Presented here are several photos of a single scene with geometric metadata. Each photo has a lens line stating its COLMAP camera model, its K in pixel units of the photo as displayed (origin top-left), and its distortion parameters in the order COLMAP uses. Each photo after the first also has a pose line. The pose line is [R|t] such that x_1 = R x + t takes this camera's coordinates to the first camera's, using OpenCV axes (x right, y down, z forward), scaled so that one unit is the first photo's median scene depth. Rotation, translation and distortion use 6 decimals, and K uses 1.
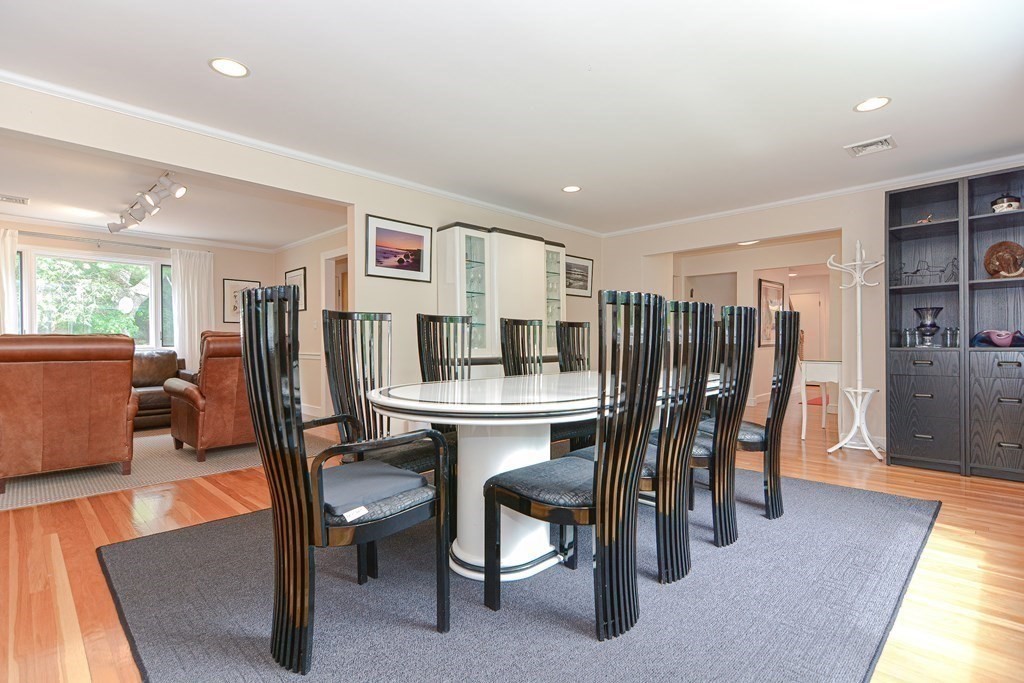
lens RADIAL K [[501.8, 0, 514.8], [0, 501.8, 345.2], [0, 0, 1]] dist [0.001744, -0.004591]
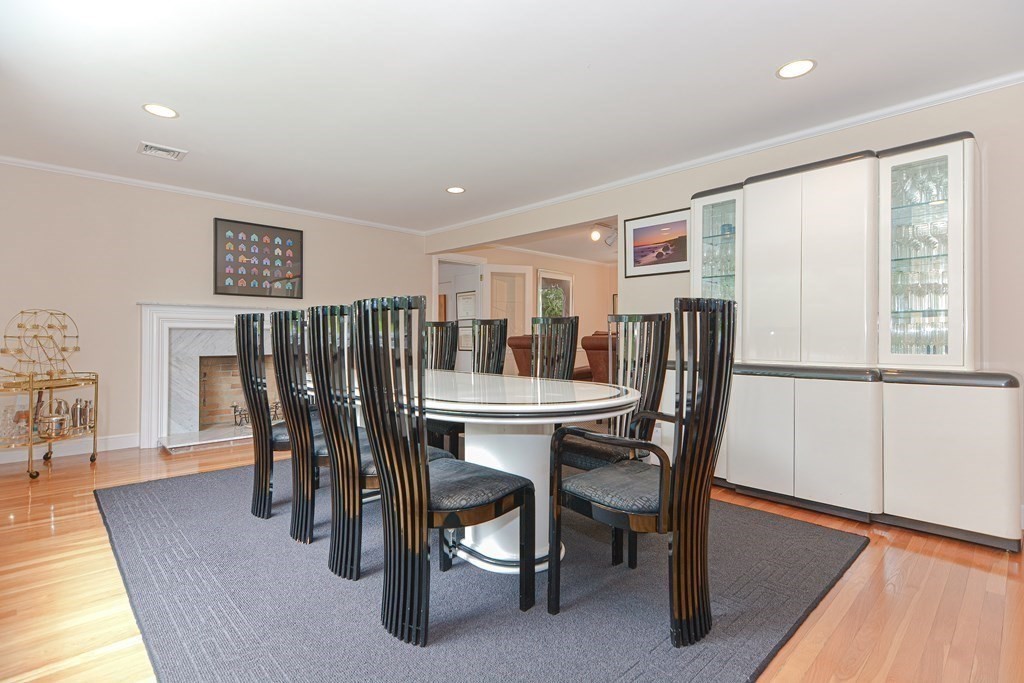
lens RADIAL K [[501.8, 0, 511.0], [0, 501.8, 339.2], [0, 0, 1]] dist [0.001744, -0.004591]
pose [[-0.042100, 0.003091, -0.999109, 0.747460], [-0.003823, 0.999987, 0.003255, -0.009936], [0.999106, 0.003956, -0.042088, 0.767449]]
